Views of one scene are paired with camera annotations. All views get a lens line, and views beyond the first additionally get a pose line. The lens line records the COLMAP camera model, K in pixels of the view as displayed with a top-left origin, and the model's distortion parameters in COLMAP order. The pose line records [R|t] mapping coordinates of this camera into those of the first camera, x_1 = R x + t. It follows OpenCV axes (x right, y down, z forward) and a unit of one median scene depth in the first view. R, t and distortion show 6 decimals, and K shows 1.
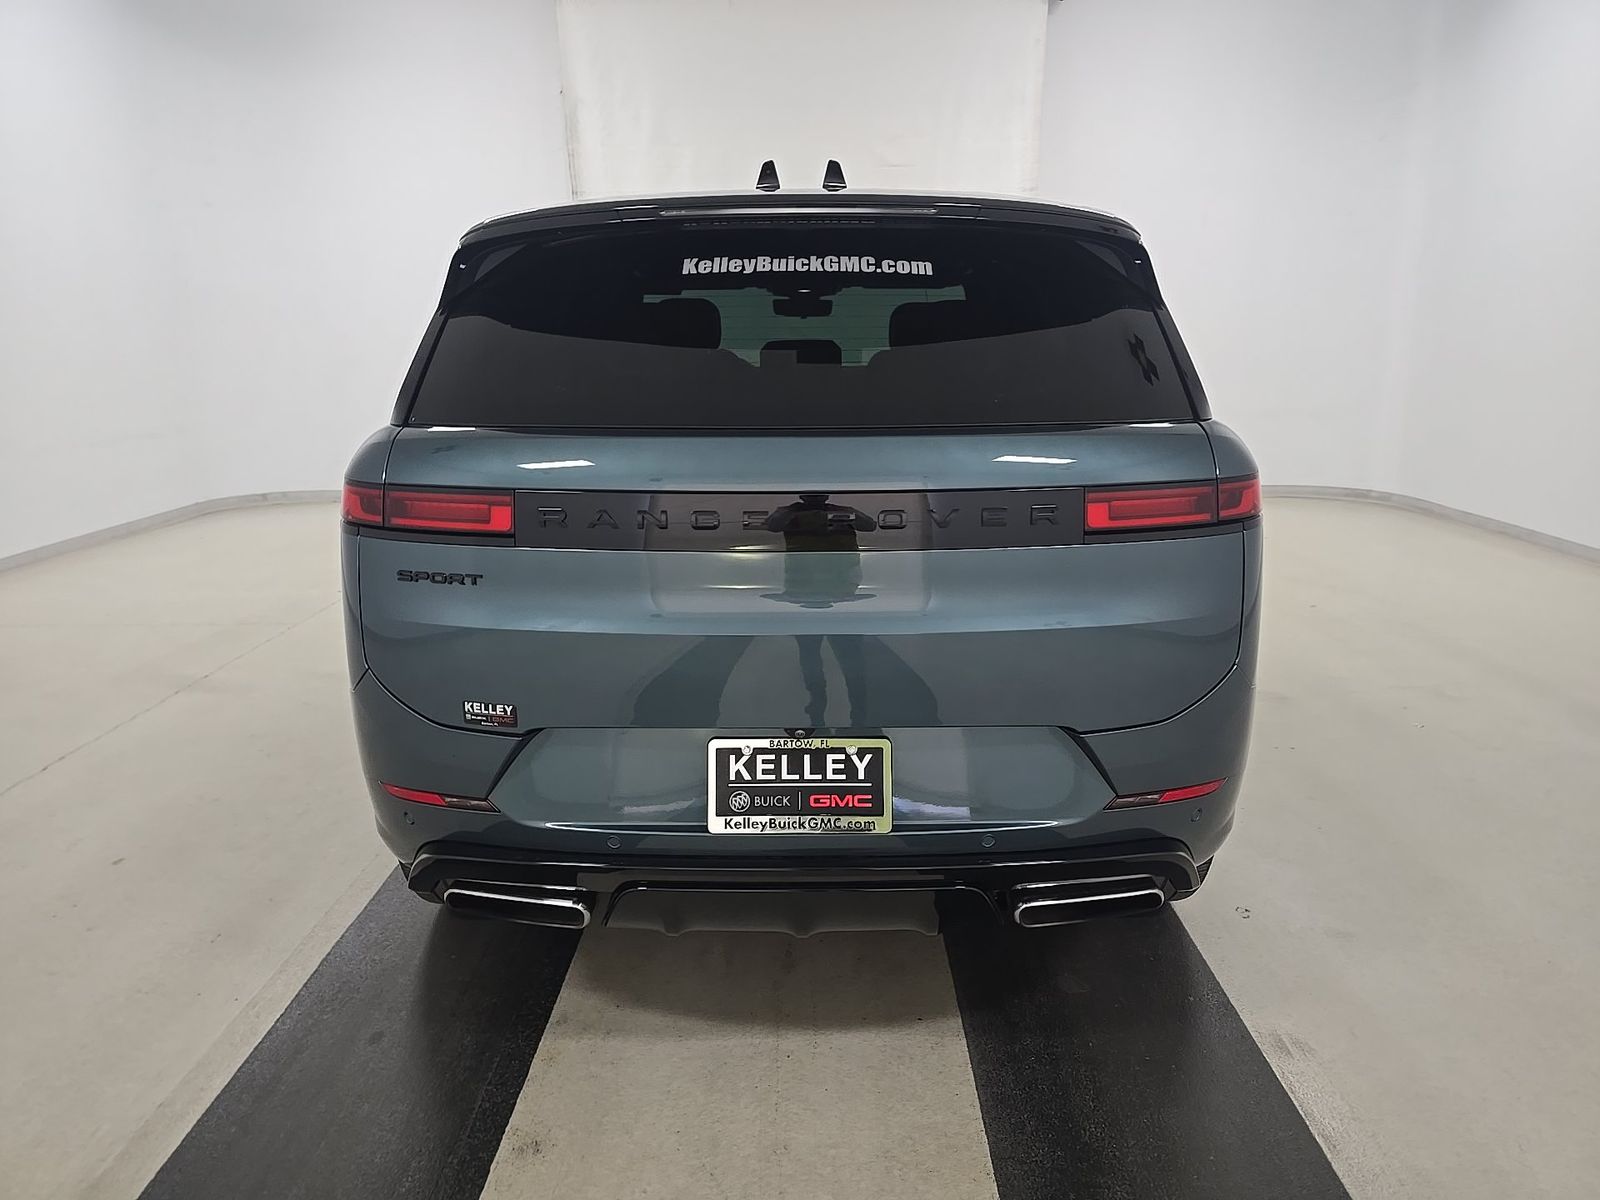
lens RADIAL K [[1092.9, 0, 800.0], [0, 1092.9, 600.0], [0, 0, 1]] dist [0.006613, -0.004383]
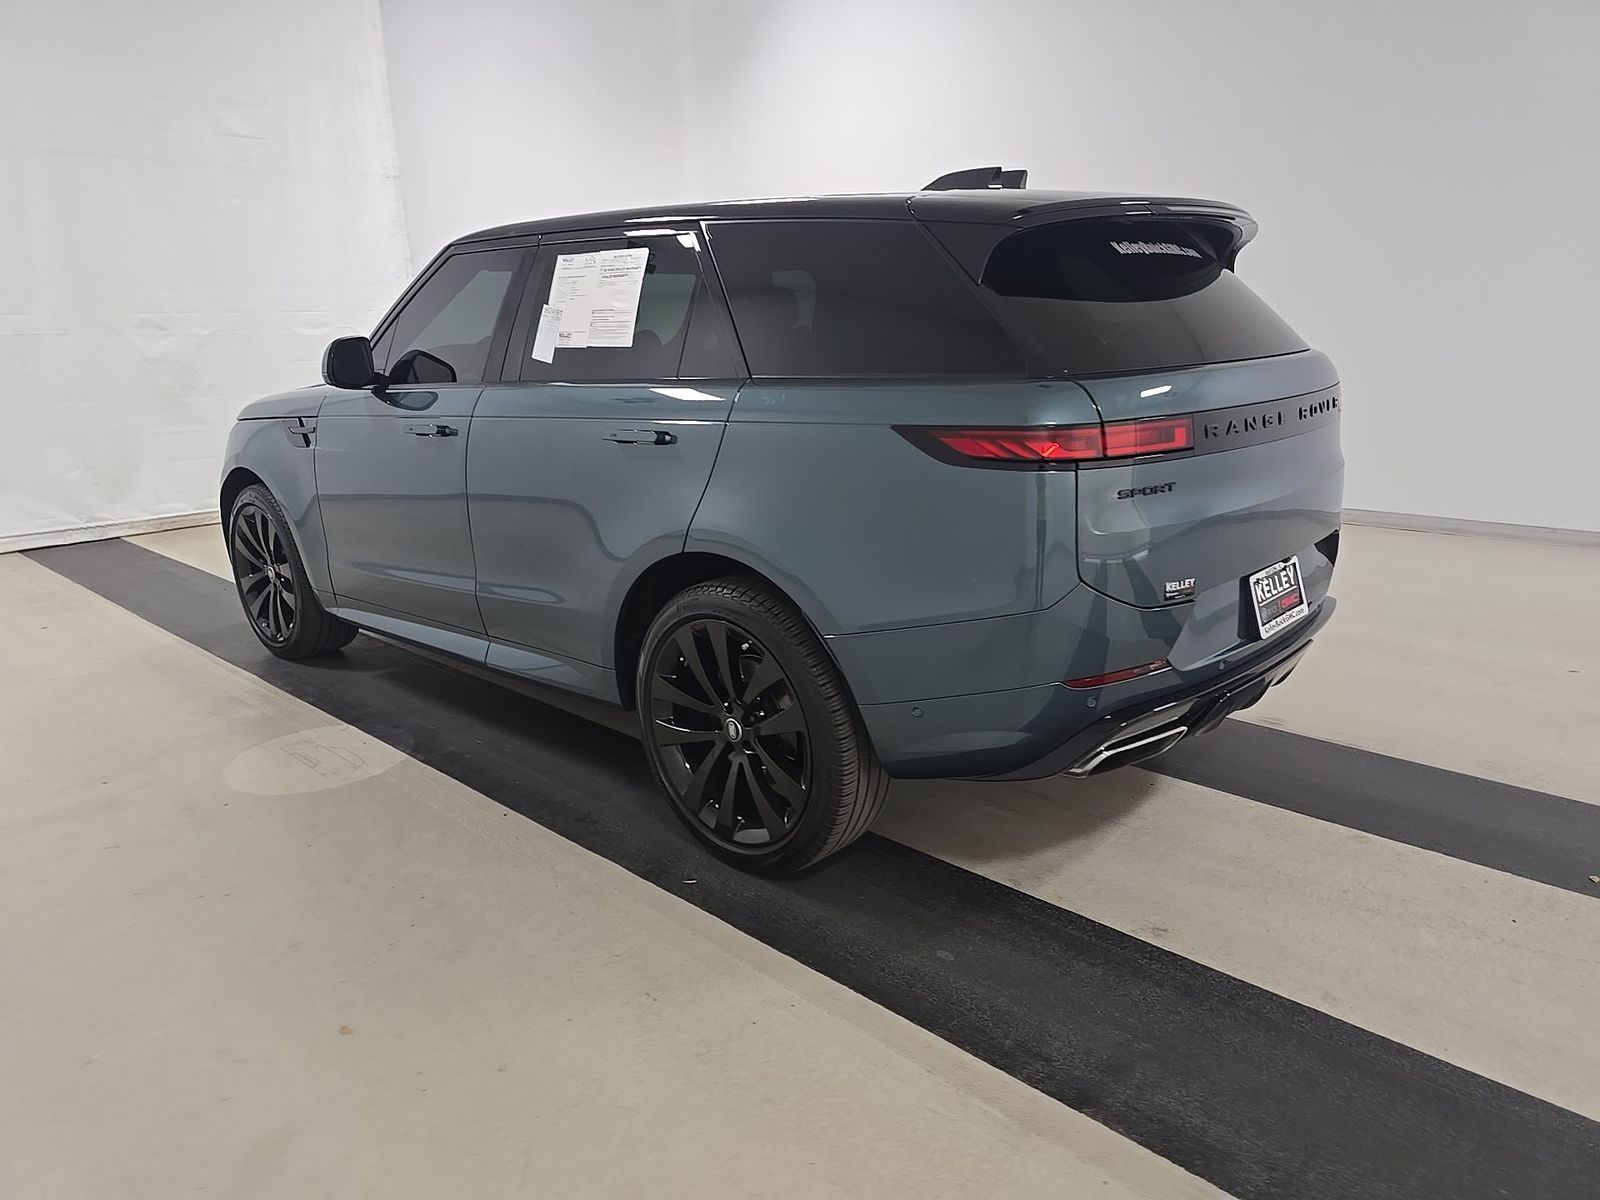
lens RADIAL K [[1092.9, 0, 800.0], [0, 1092.9, 600.0], [0, 0, 1]] dist [0.006613, -0.004383]
pose [[0.666183, -0.191760, 0.720714, -1.387875], [0.190800, 0.978040, 0.083863, -0.071674], [-0.720969, 0.081644, 0.688141, 0.385176]]
